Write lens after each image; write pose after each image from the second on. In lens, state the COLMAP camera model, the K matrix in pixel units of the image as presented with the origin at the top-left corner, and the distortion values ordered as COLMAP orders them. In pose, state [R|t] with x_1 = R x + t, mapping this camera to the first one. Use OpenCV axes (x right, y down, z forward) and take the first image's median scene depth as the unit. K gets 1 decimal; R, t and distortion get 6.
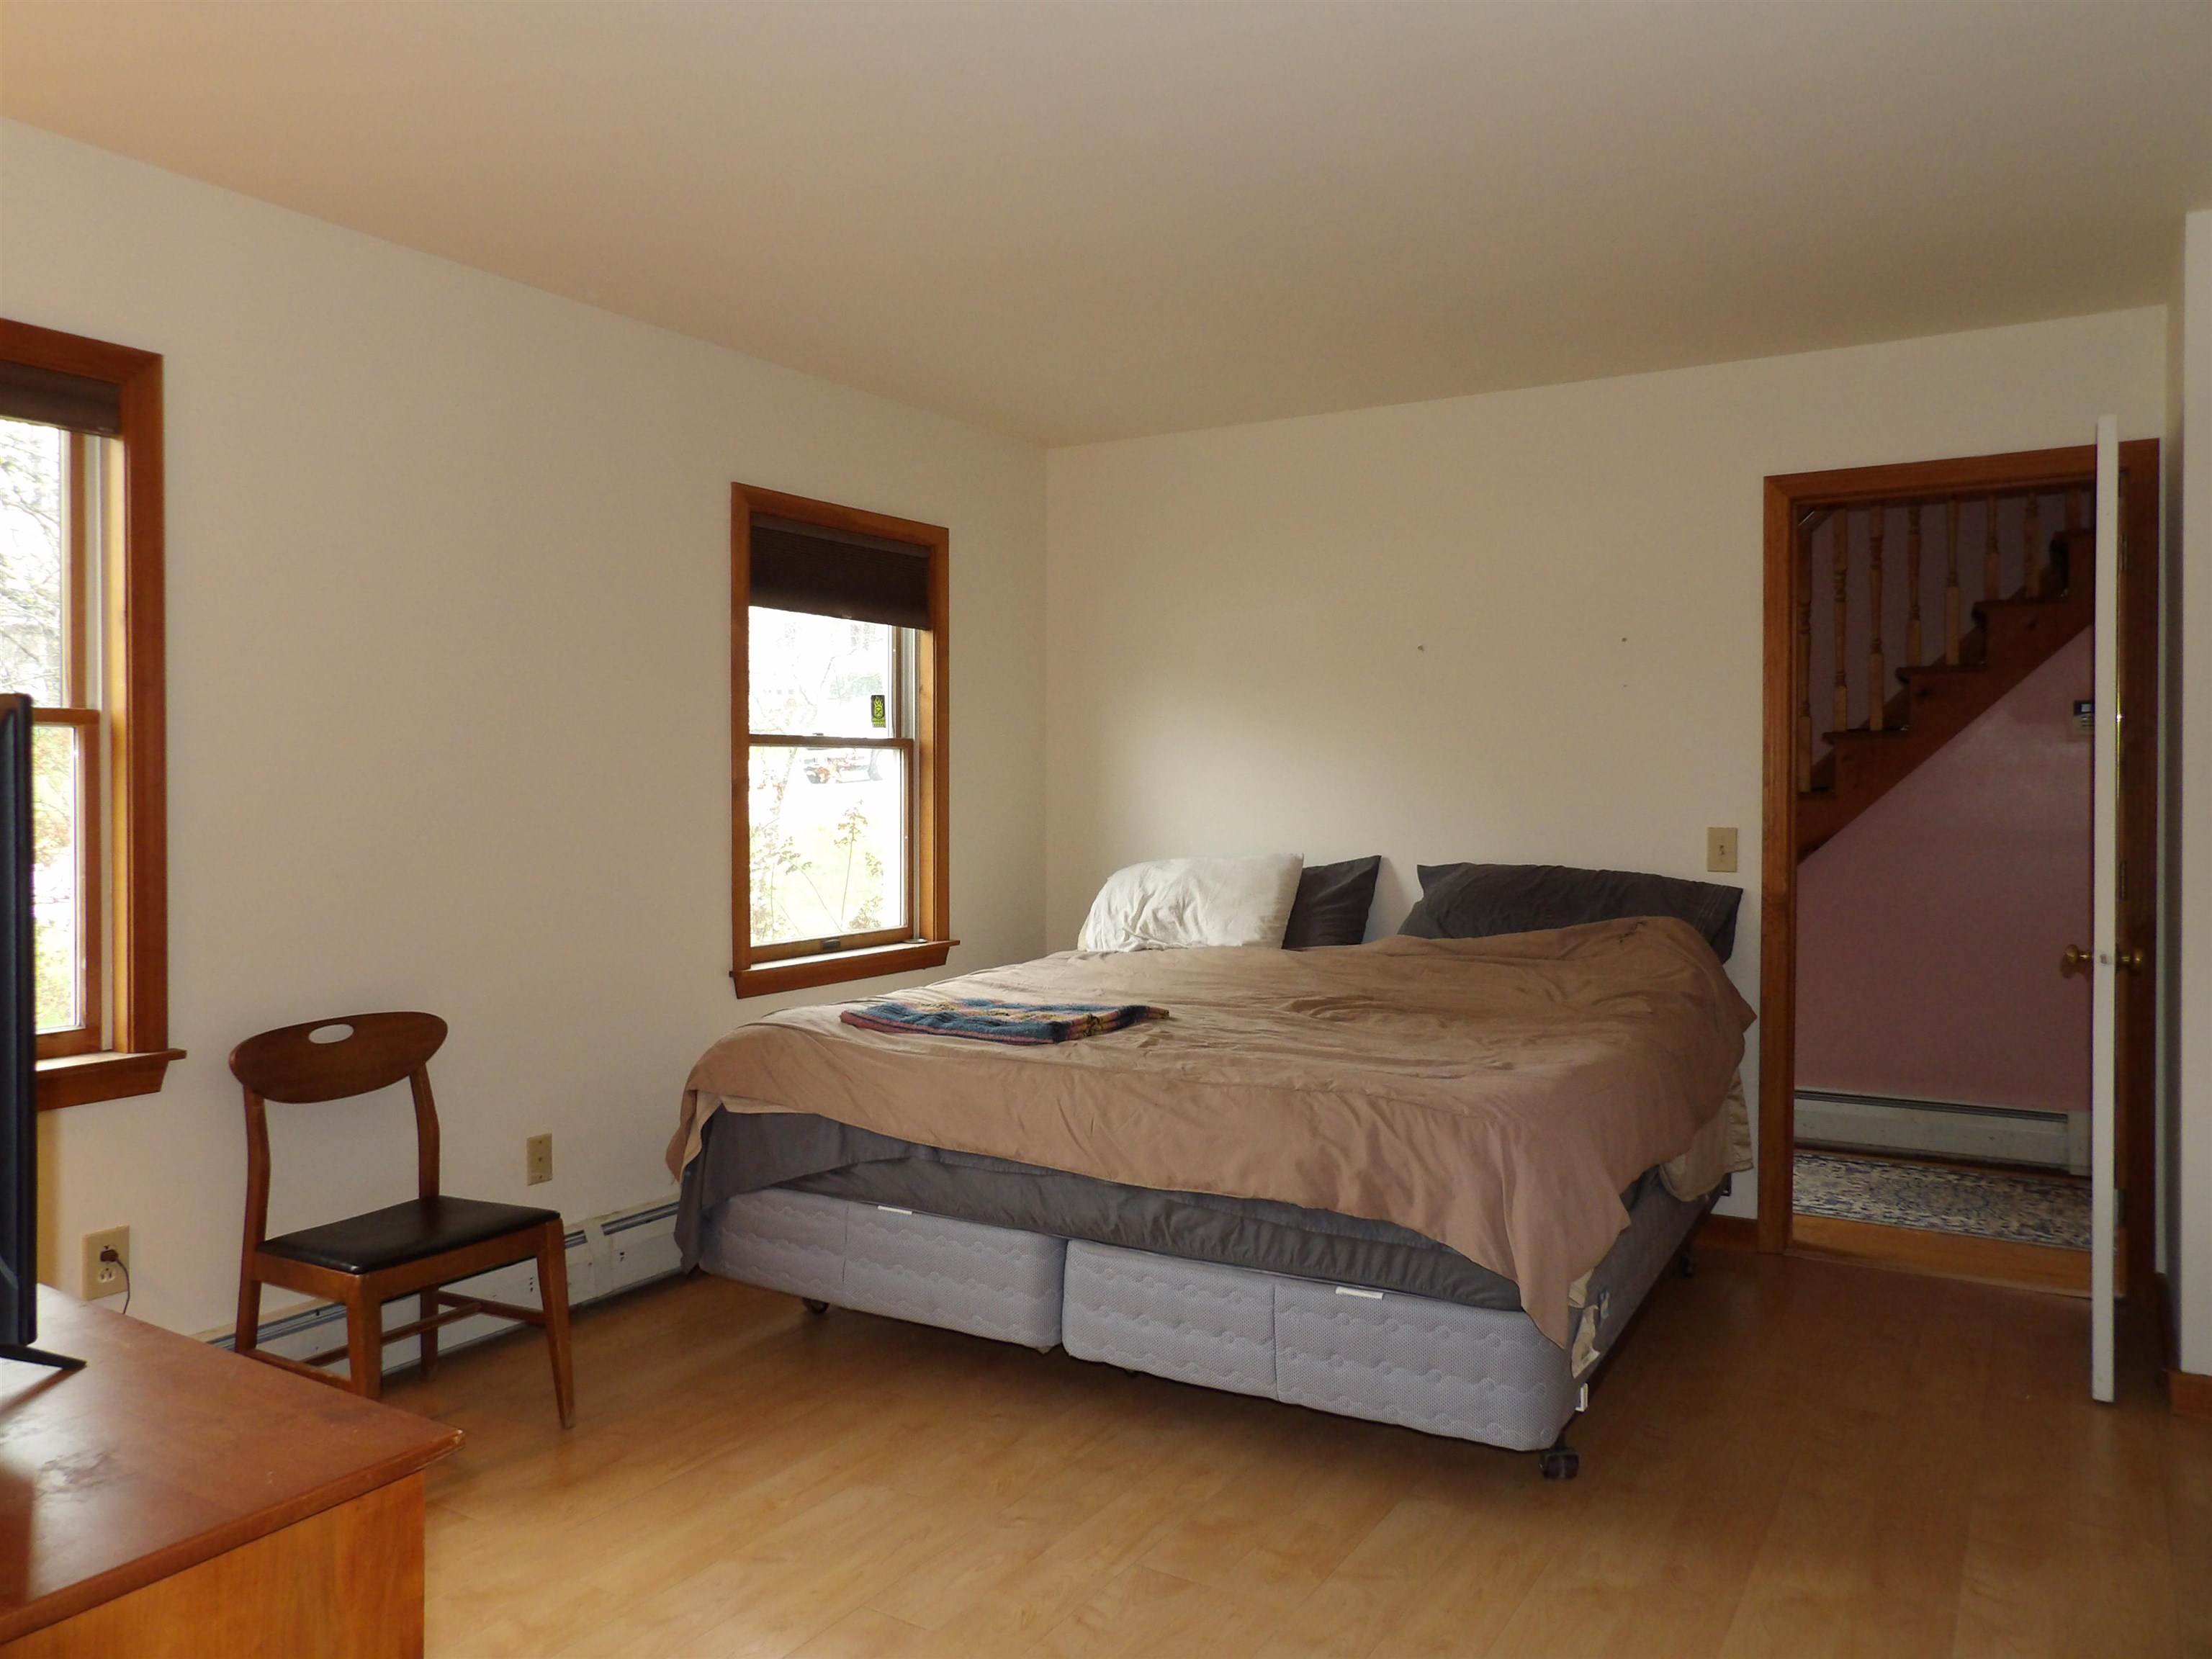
lens RADIAL K [[1615.2, 0, 1086.9], [0, 1615.2, 771.6], [0, 0, 1]] dist [-0.036946, 0.084627]
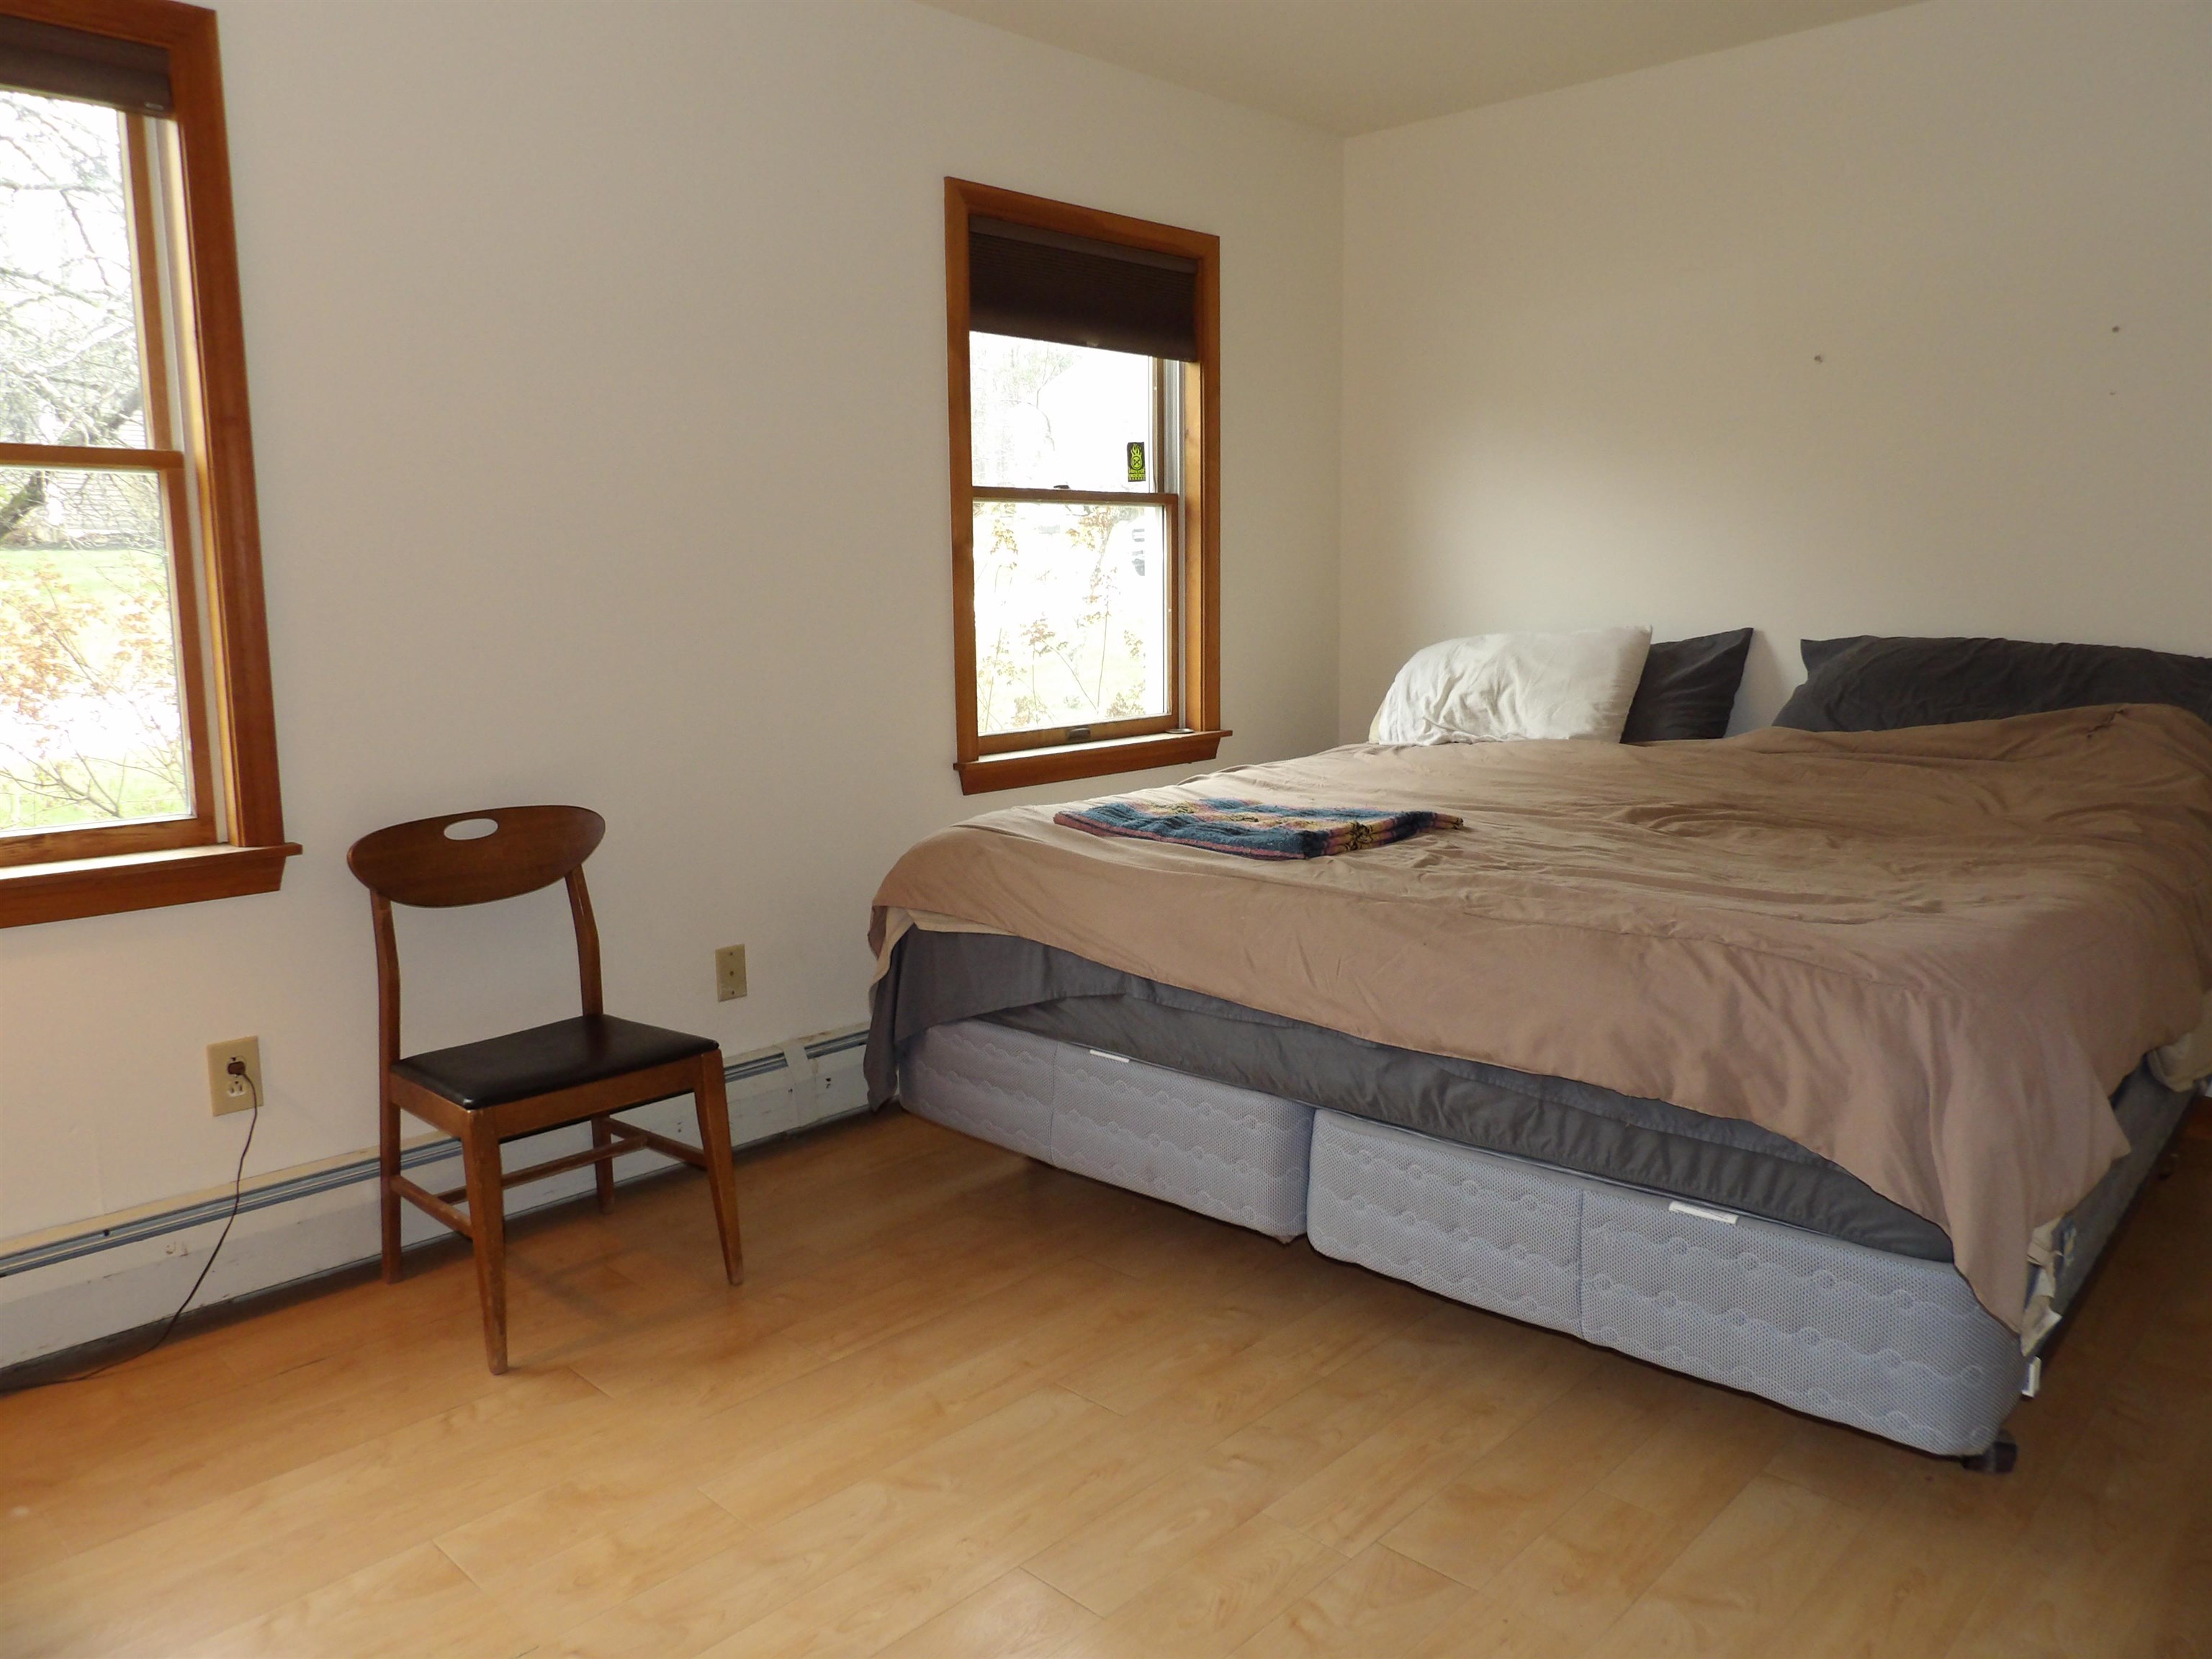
lens RADIAL K [[1634.2, 0, 1104.0], [0, 1634.2, 793.9], [0, 0, 1]] dist [-0.058589, 0.104082]
pose [[0.980908, 0.015079, -0.193888, 0.037248], [0.011970, 0.990418, 0.137580, 0.028689], [0.194105, -0.137274, 0.971329, 0.225329]]
